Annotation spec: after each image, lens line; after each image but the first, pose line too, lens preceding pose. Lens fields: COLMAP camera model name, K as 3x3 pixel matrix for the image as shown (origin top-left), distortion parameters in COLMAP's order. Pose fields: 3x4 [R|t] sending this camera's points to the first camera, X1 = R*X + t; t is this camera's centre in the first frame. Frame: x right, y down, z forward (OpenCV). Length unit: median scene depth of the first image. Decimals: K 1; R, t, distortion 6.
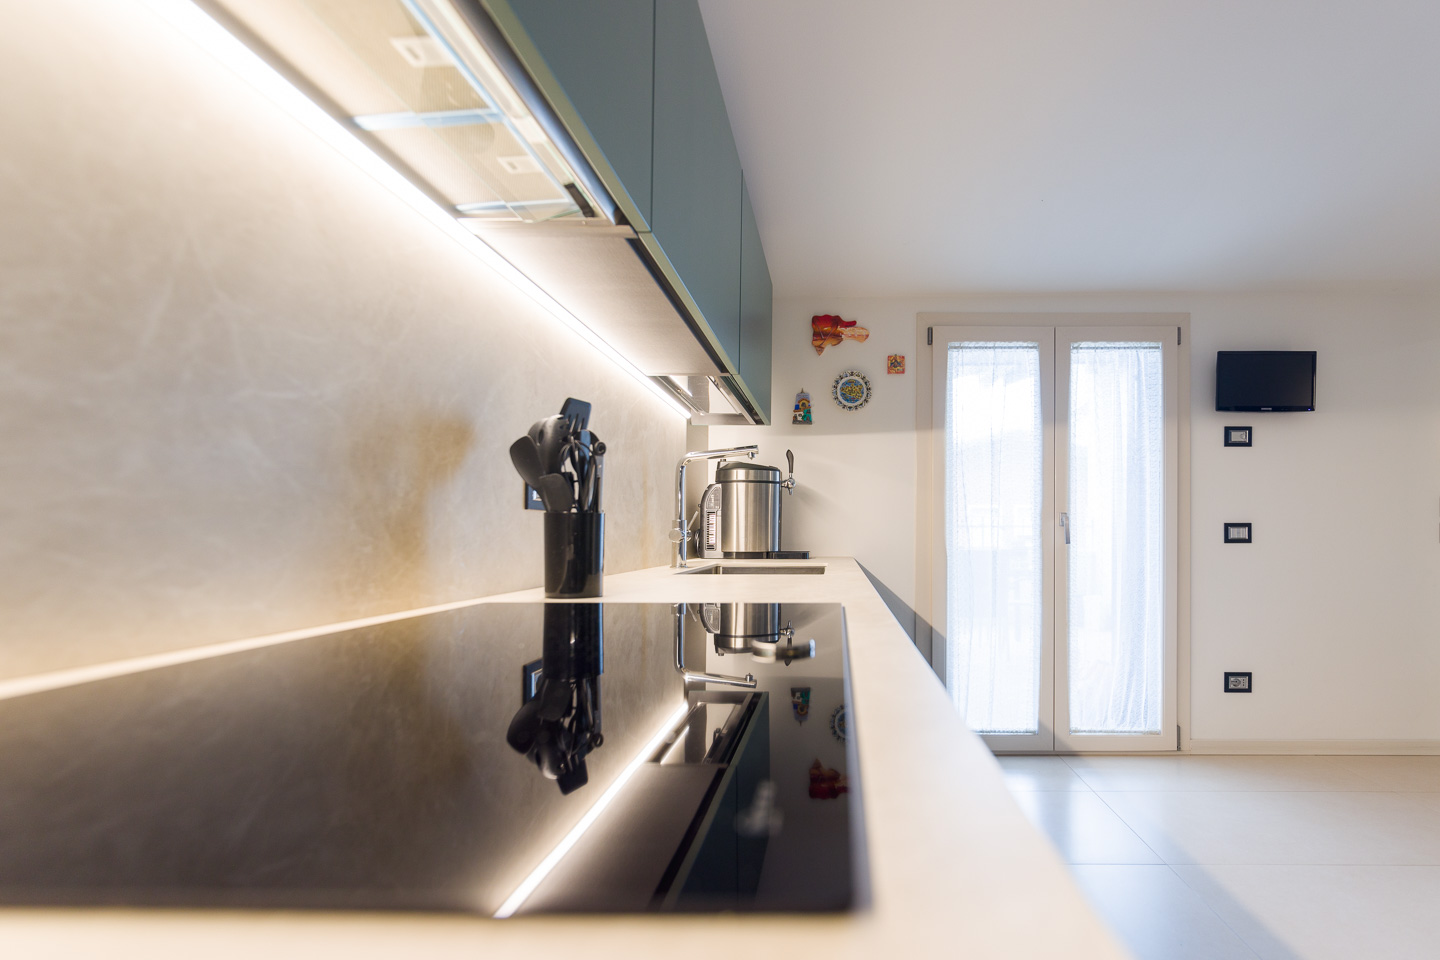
lens RADIAL K [[641.6, 0, 726.0], [0, 641.6, 534.5], [0, 0, 1]] dist [-0.001343, 0.000322]
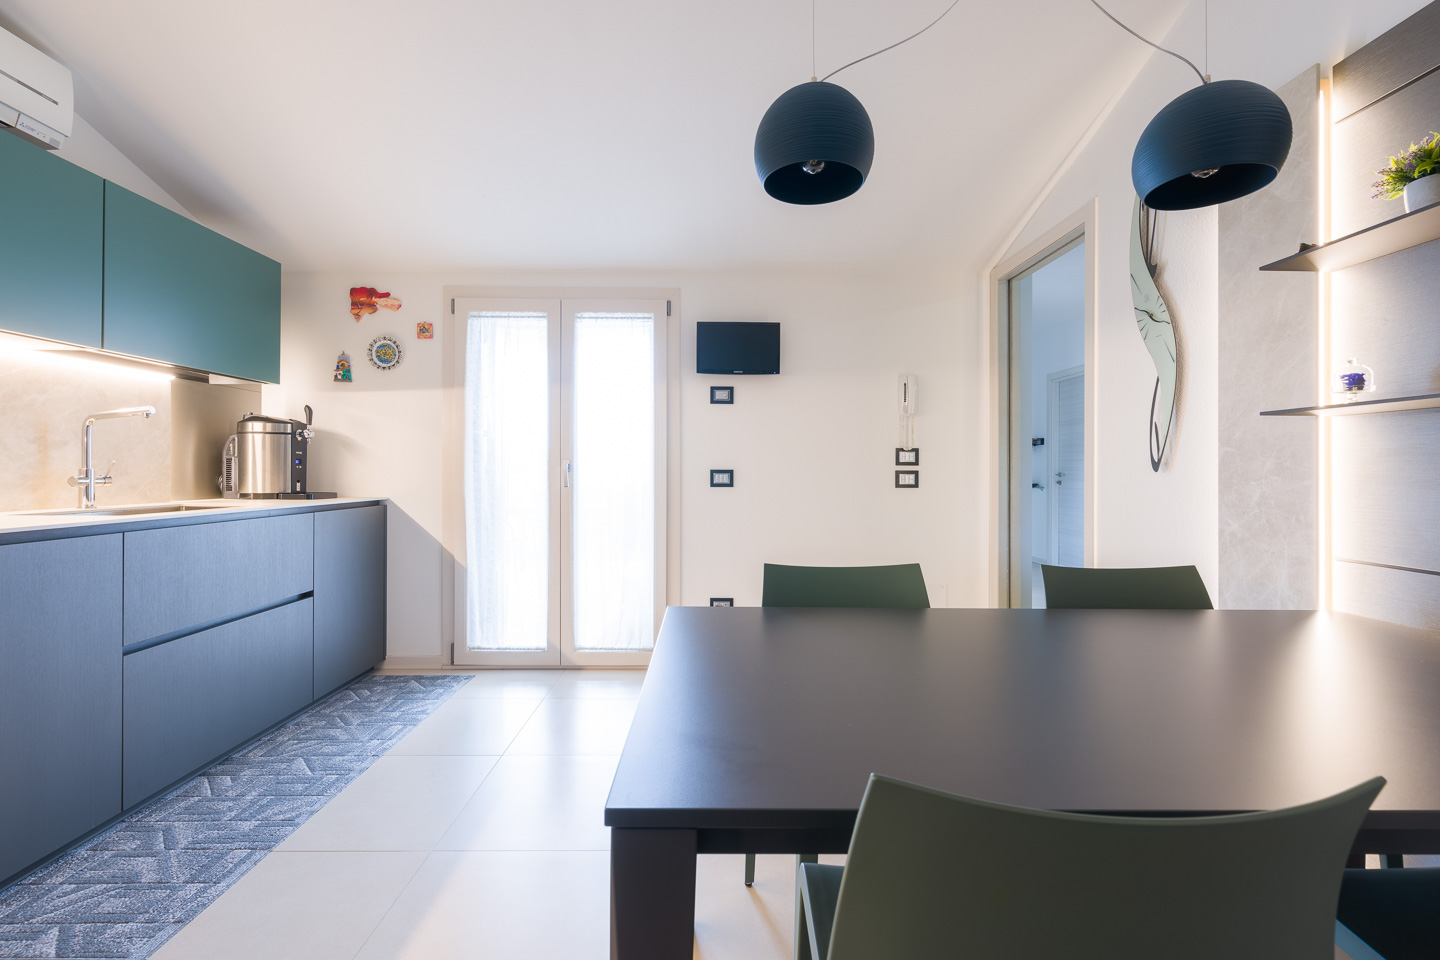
lens RADIAL K [[641.6, 0, 718.3], [0, 641.6, 471.9], [0, 0, 1]] dist [-0.001343, 0.000322]
pose [[0.999889, 0.004992, 0.014021, 0.779669], [-0.005096, 0.999960, 0.007397, -0.022580], [-0.013983, -0.007468, 0.999874, -0.161490]]
